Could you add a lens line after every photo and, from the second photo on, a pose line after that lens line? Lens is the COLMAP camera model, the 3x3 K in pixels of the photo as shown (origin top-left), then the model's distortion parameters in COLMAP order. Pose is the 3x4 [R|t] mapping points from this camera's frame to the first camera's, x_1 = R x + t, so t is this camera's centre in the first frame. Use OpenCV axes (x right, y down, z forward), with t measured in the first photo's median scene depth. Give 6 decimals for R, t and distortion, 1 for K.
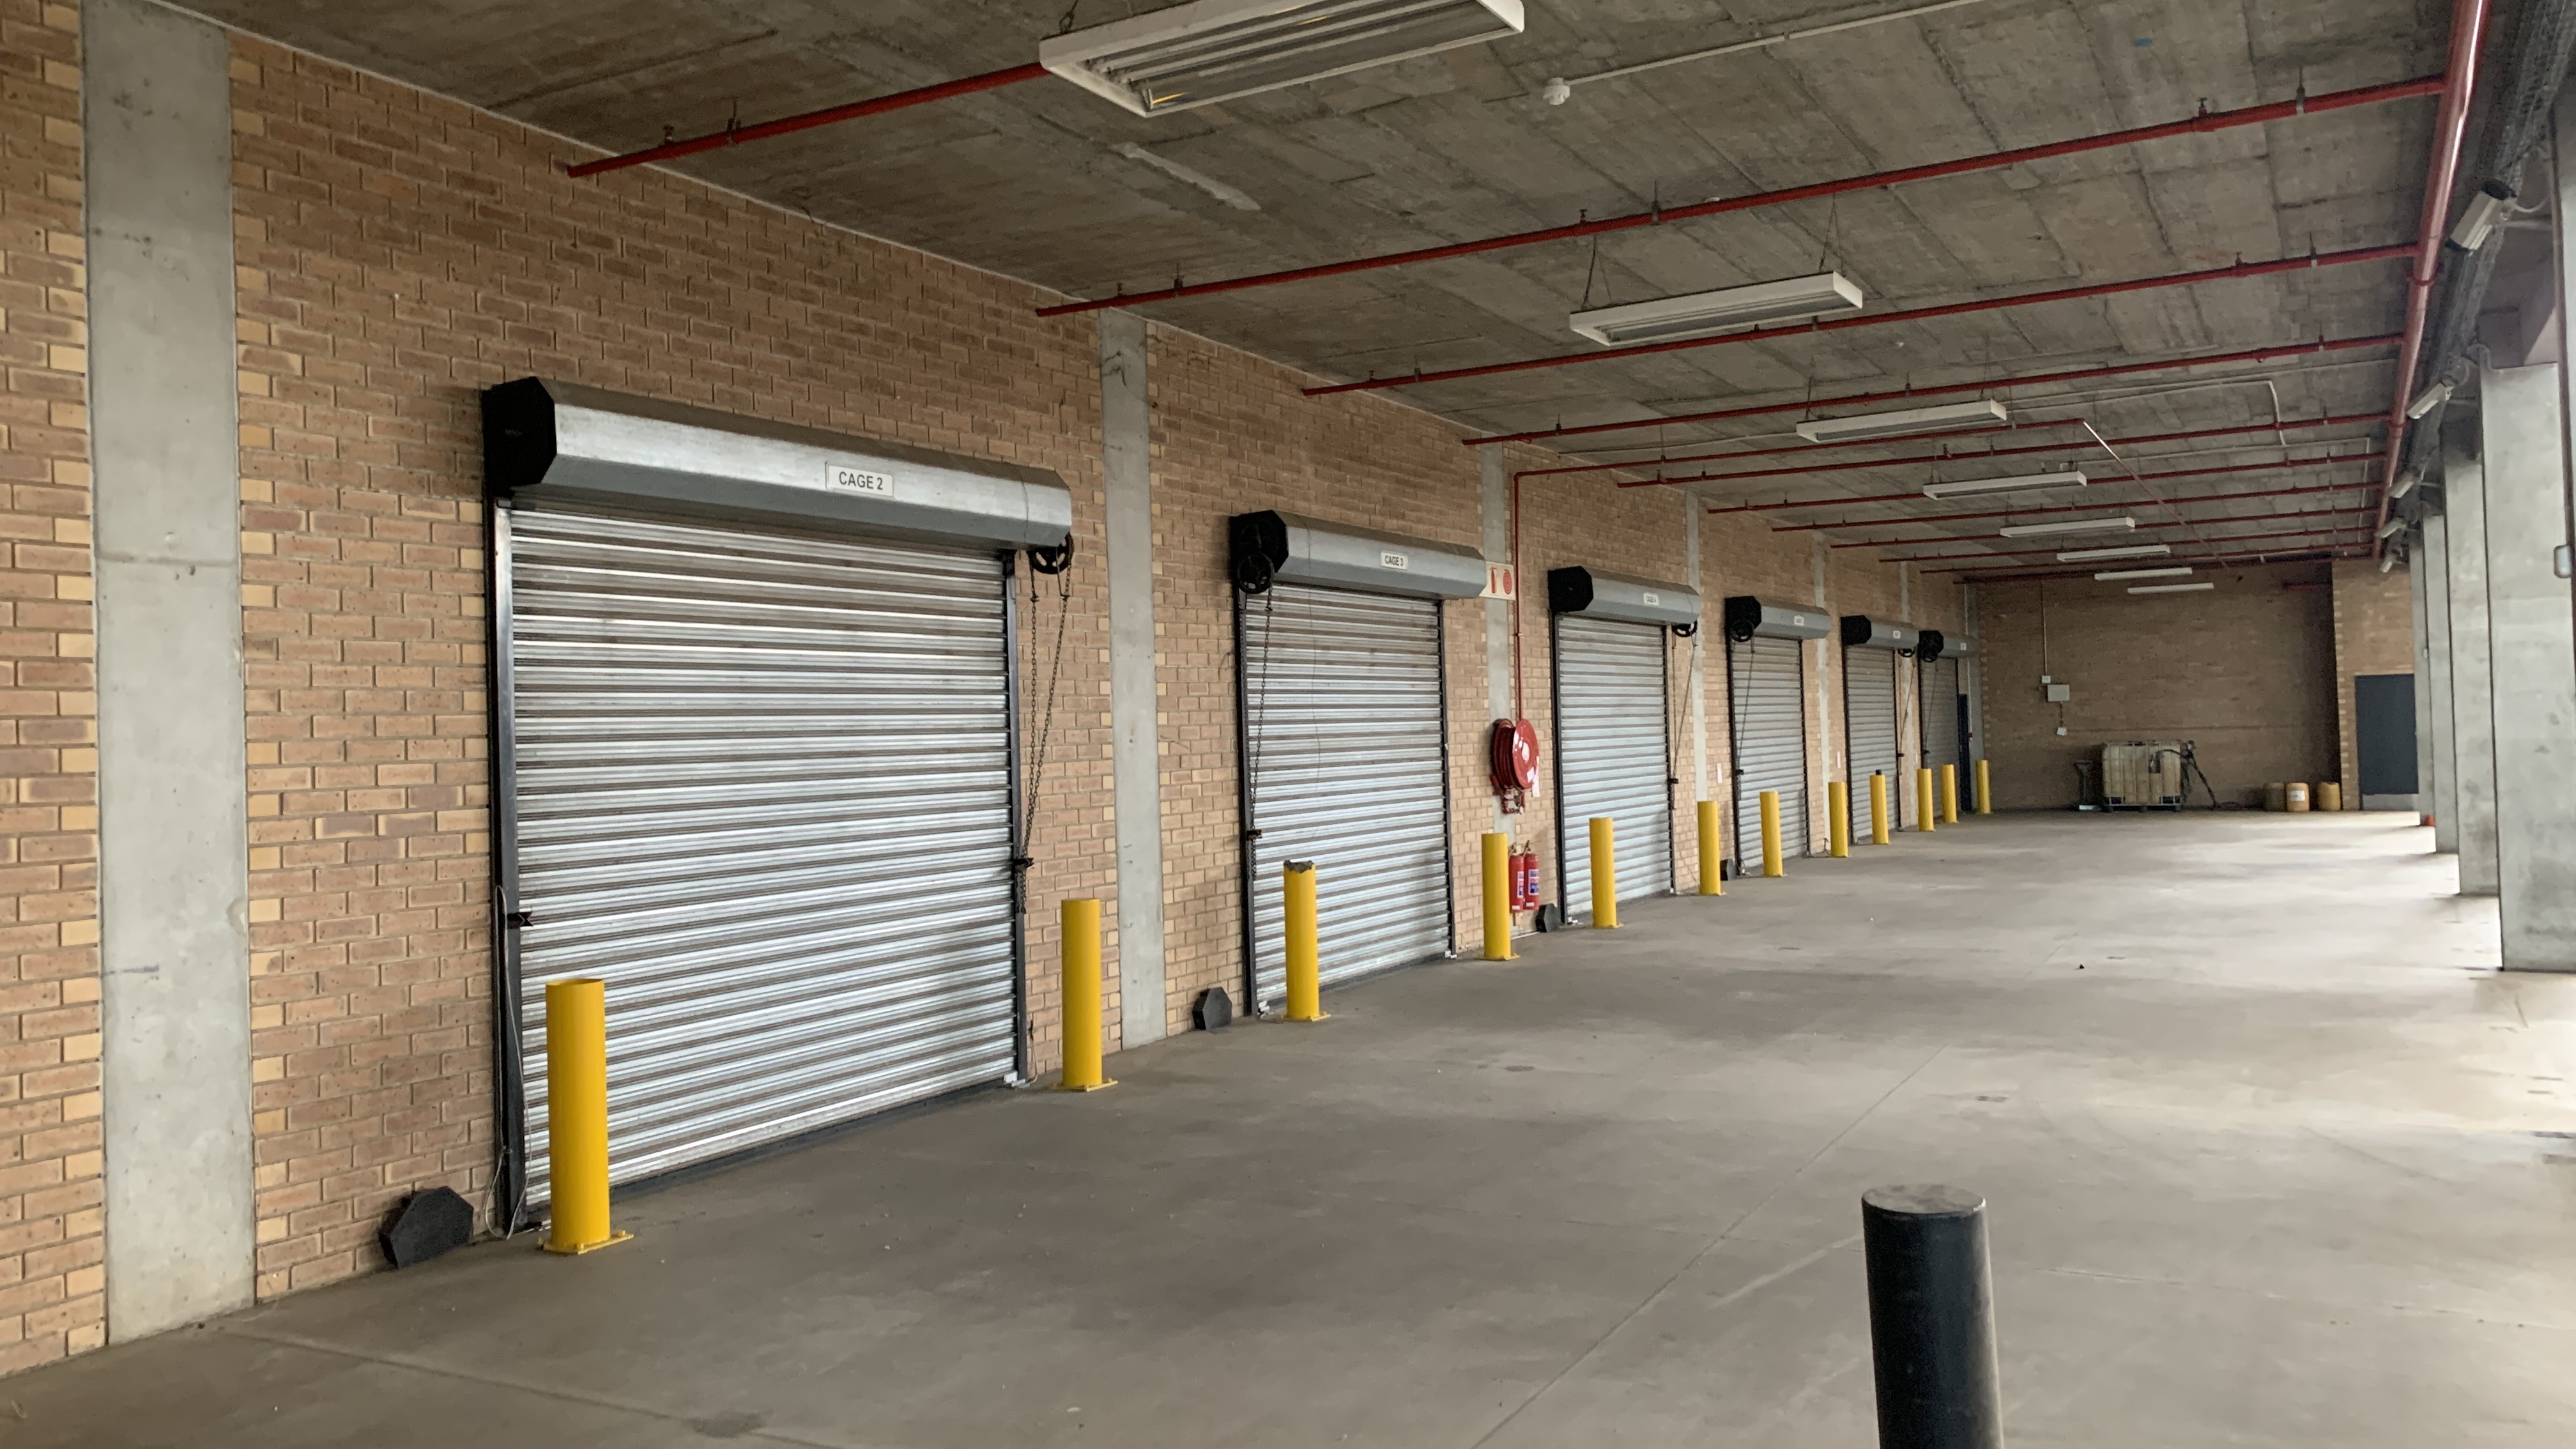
lens RADIAL K [[1919.3, 0, 1307.3], [0, 1919.3, 733.5], [0, 0, 1]] dist [0.077912, -0.097604]
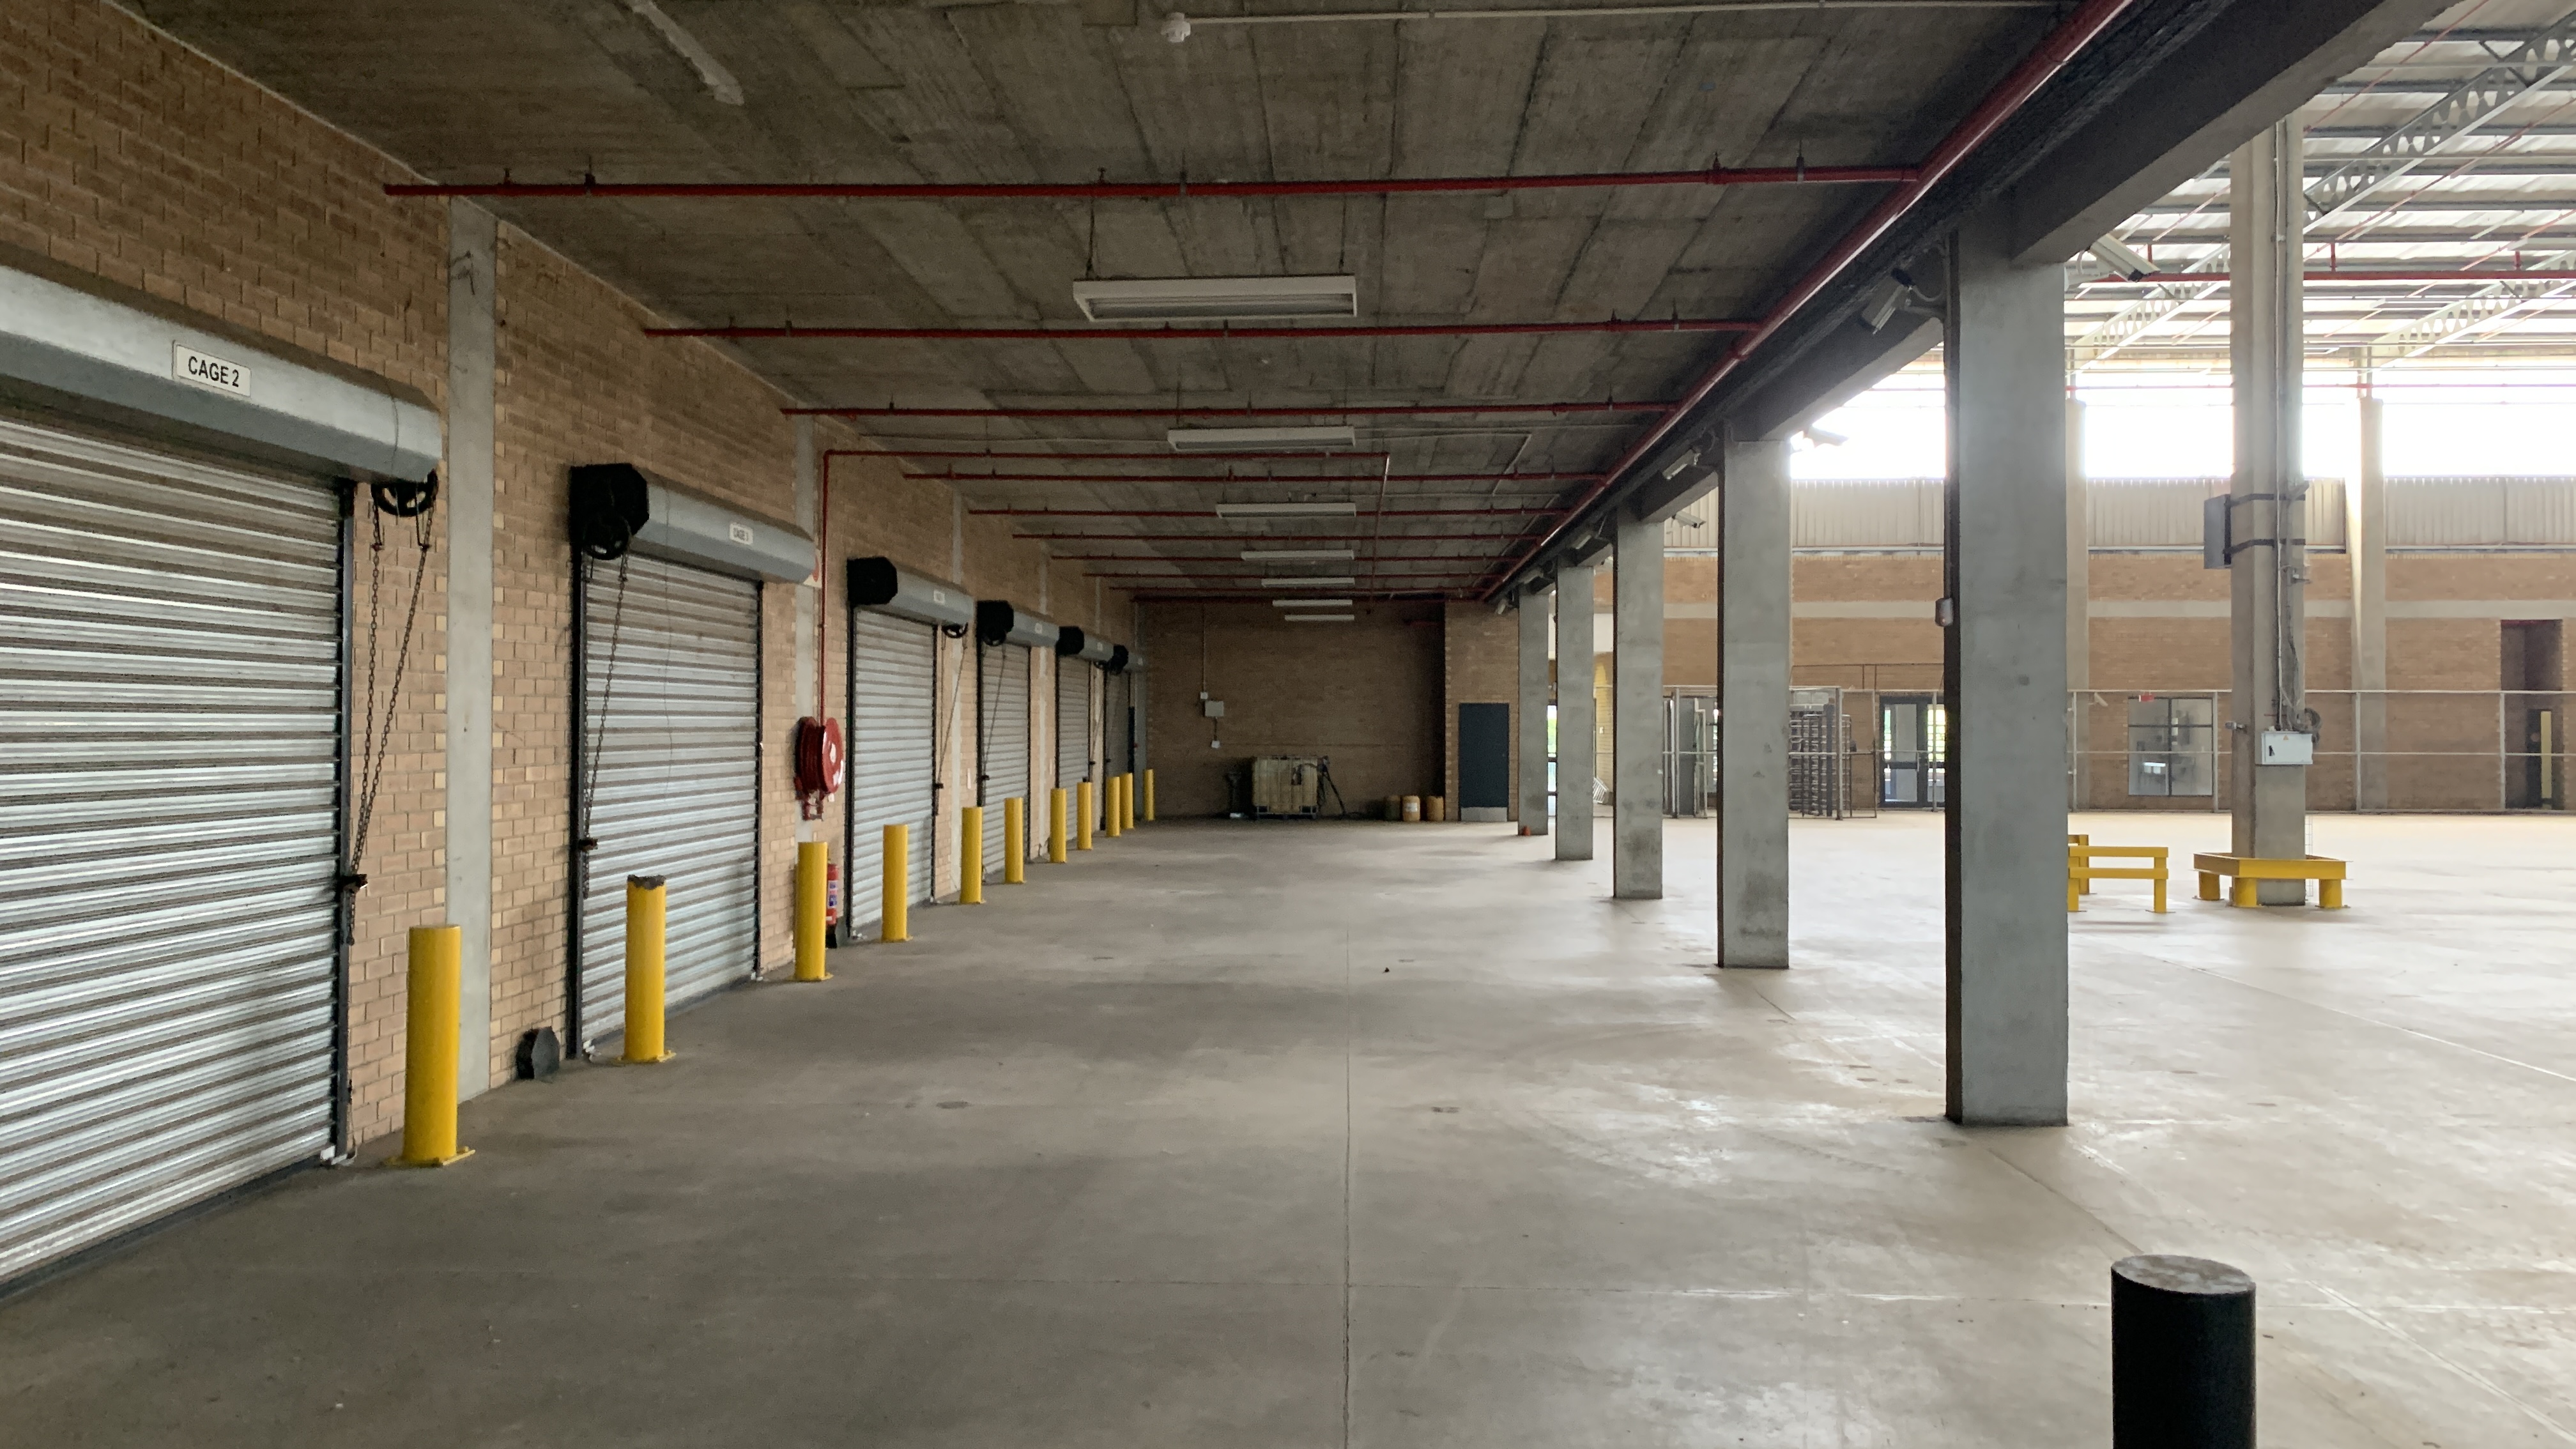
lens RADIAL K [[1919.3, 0, 1291.3], [0, 1919.3, 725.6], [0, 0, 1]] dist [0.077912, -0.097604]
pose [[0.903361, 0.032001, 0.427684, -0.115740], [-0.029450, 0.999487, -0.012579, 0.002118], [-0.427868, -0.001232, 0.903841, 0.093776]]
